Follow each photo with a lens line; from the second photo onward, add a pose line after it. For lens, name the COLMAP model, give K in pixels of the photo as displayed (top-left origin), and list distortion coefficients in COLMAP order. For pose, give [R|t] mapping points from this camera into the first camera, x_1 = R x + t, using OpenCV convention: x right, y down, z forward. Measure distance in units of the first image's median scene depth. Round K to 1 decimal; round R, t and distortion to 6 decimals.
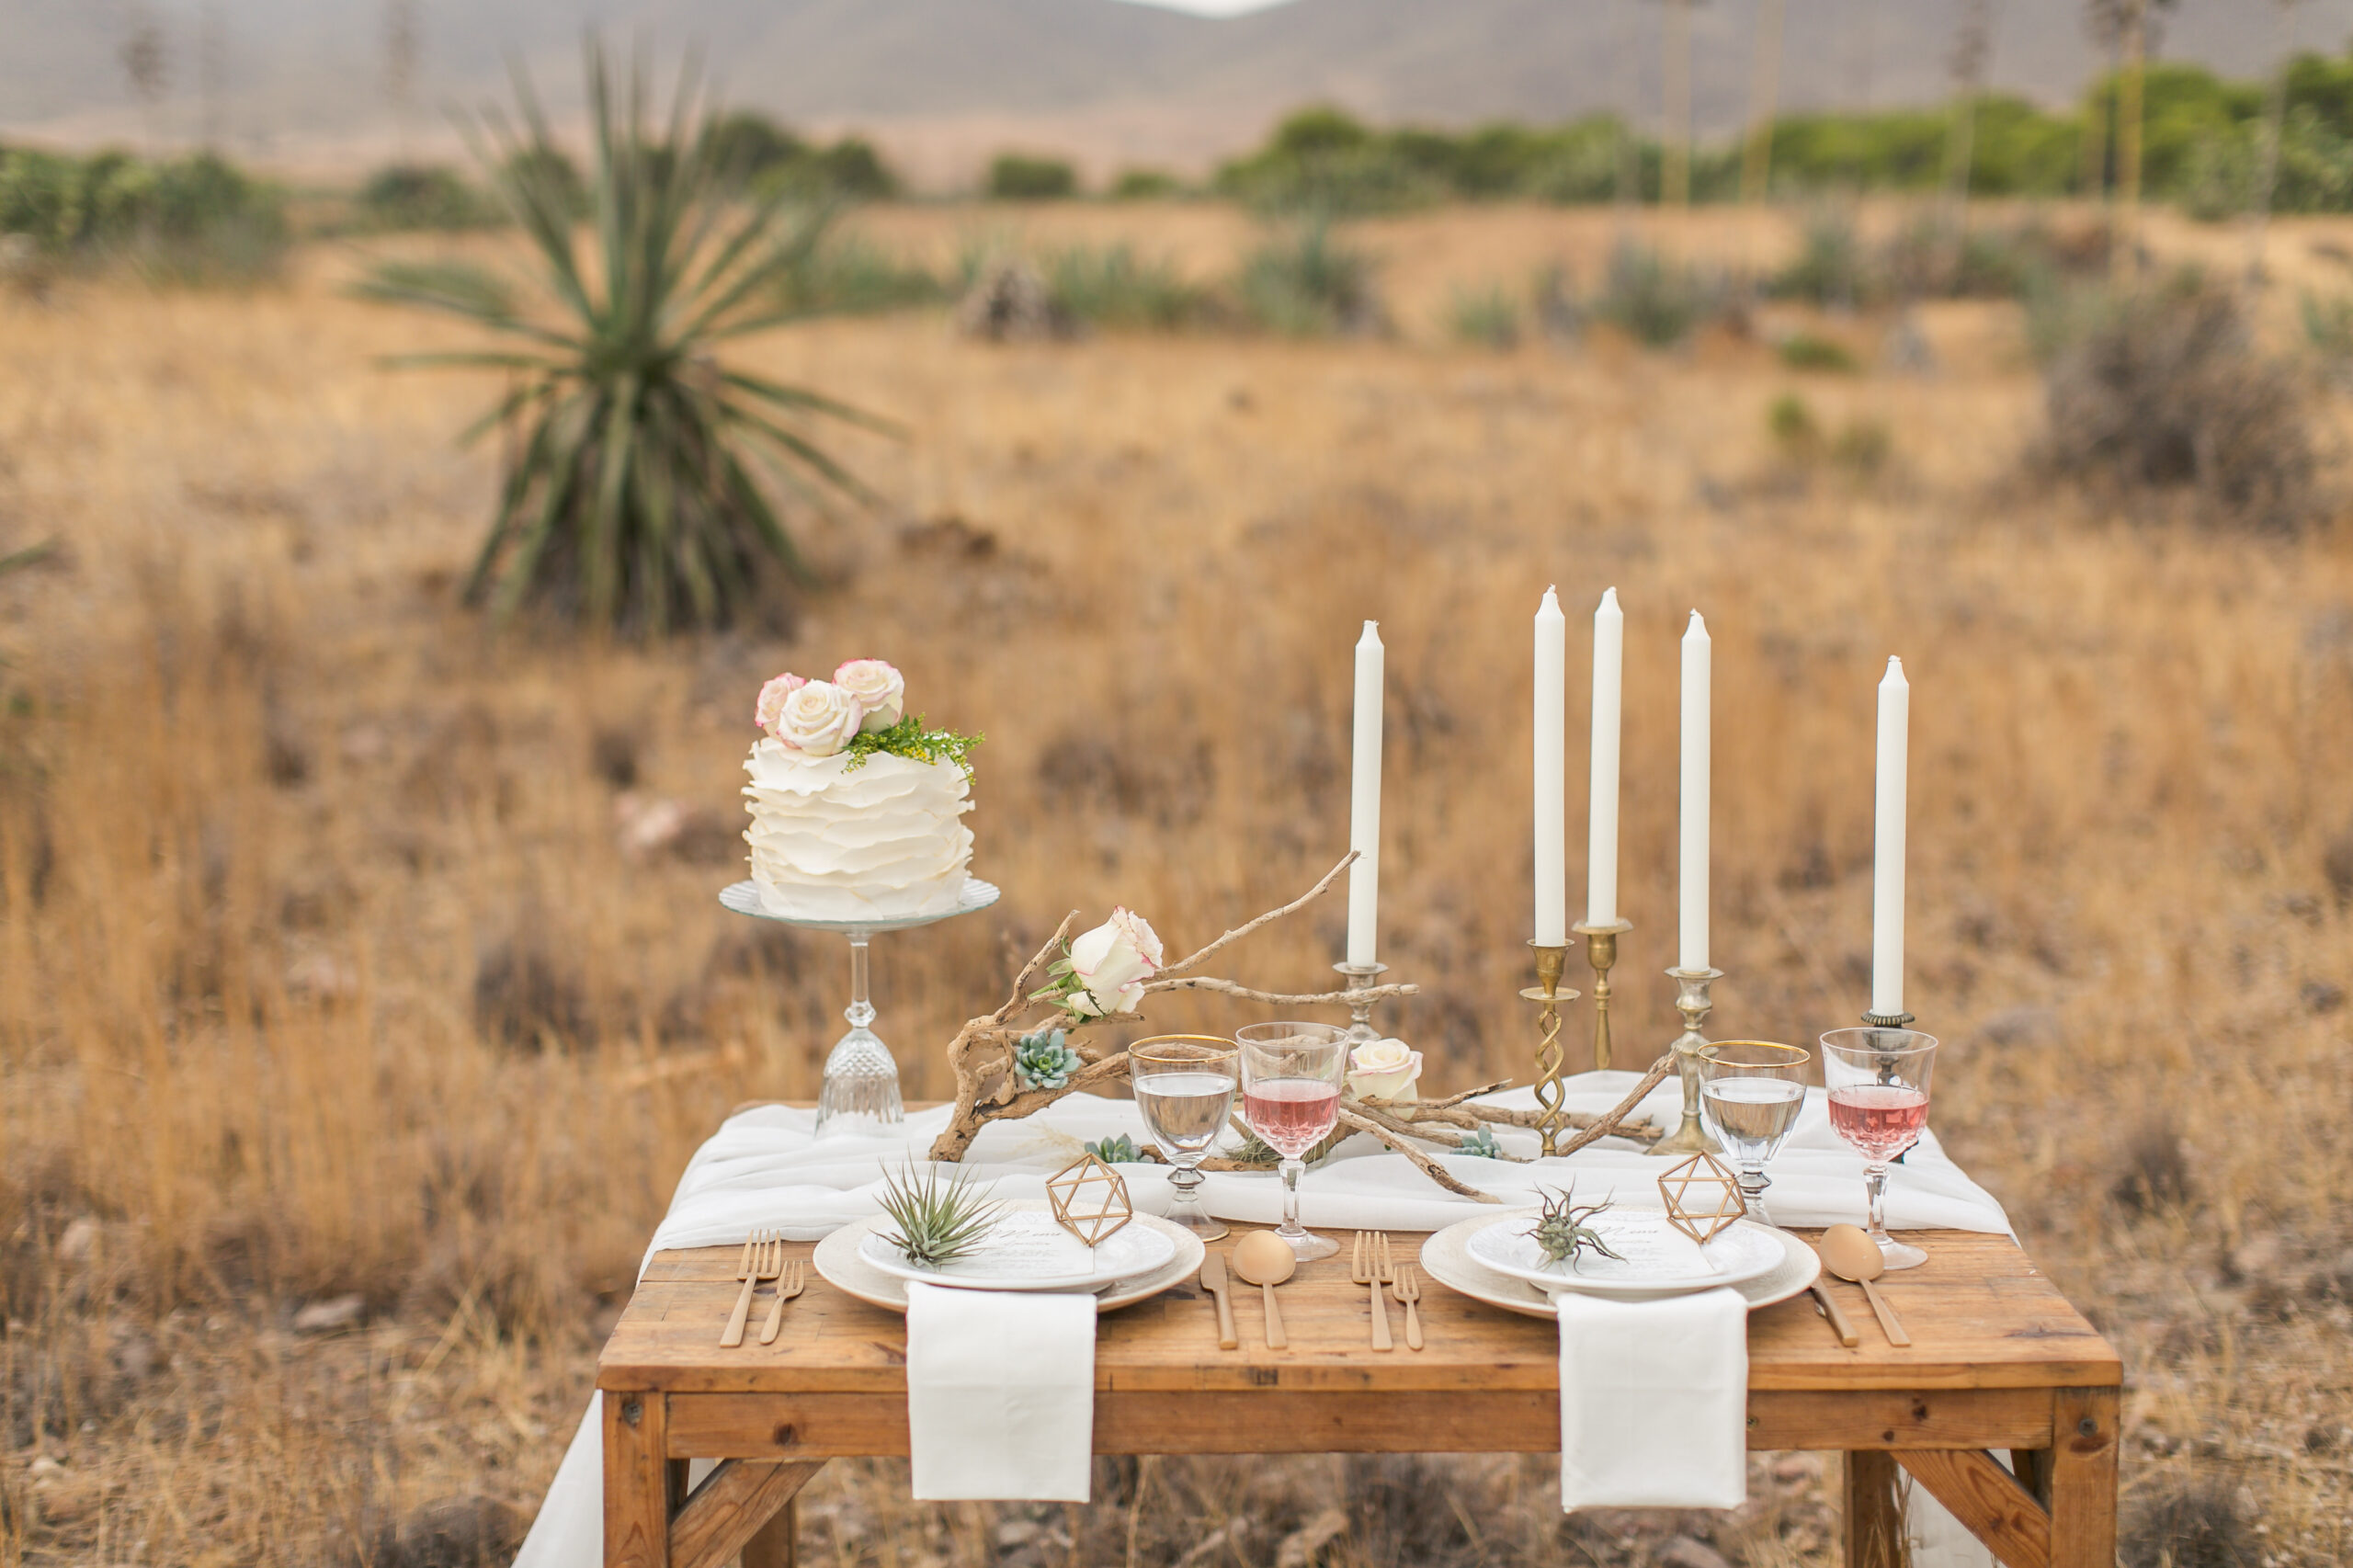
lens RADIAL K [[3679.3, 0, 1169.9], [0, 3679.3, 772.1], [0, 0, 1]] dist [0.026703, 0.000000]
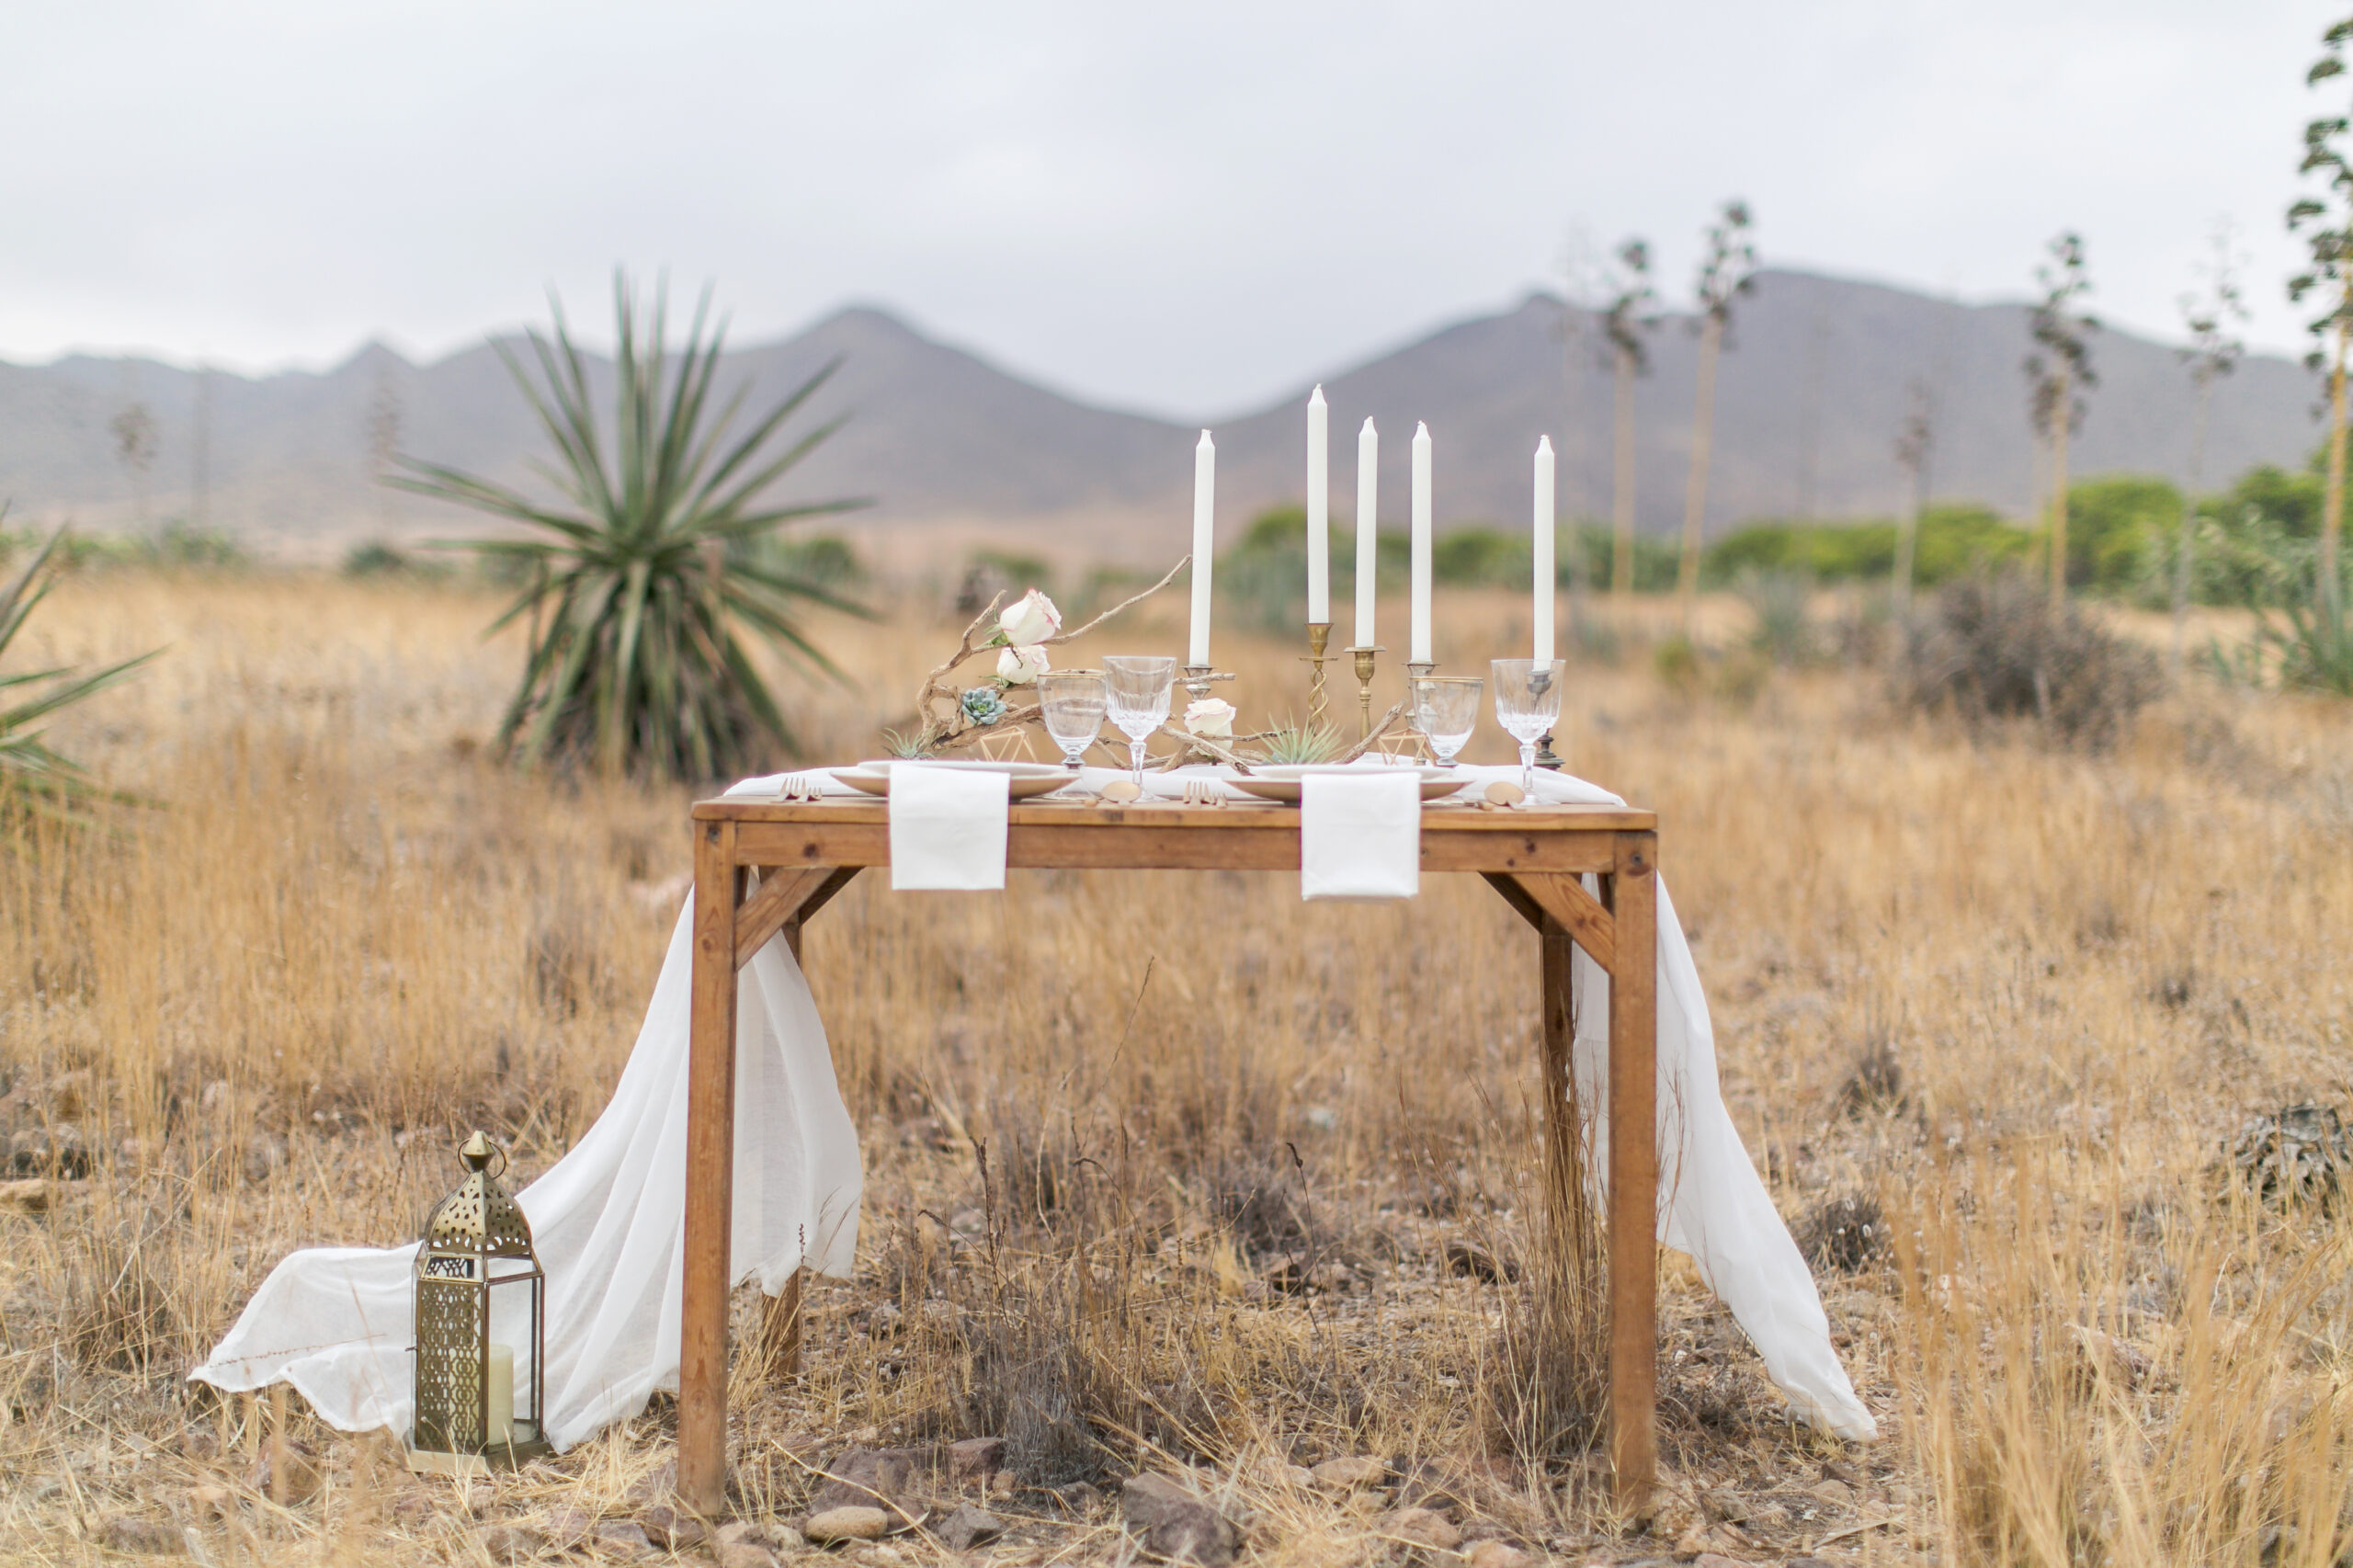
lens RADIAL K [[3679.3, 0, 1146.2], [0, 3679.3, 698.7], [0, 0, 1]] dist [0.026703, 0.000000]
pose [[0.999915, 0.012803, 0.002504, 0.029666], [-0.012400, 0.992373, -0.122648, 0.265168], [-0.004055, 0.122606, 0.992447, -0.493510]]
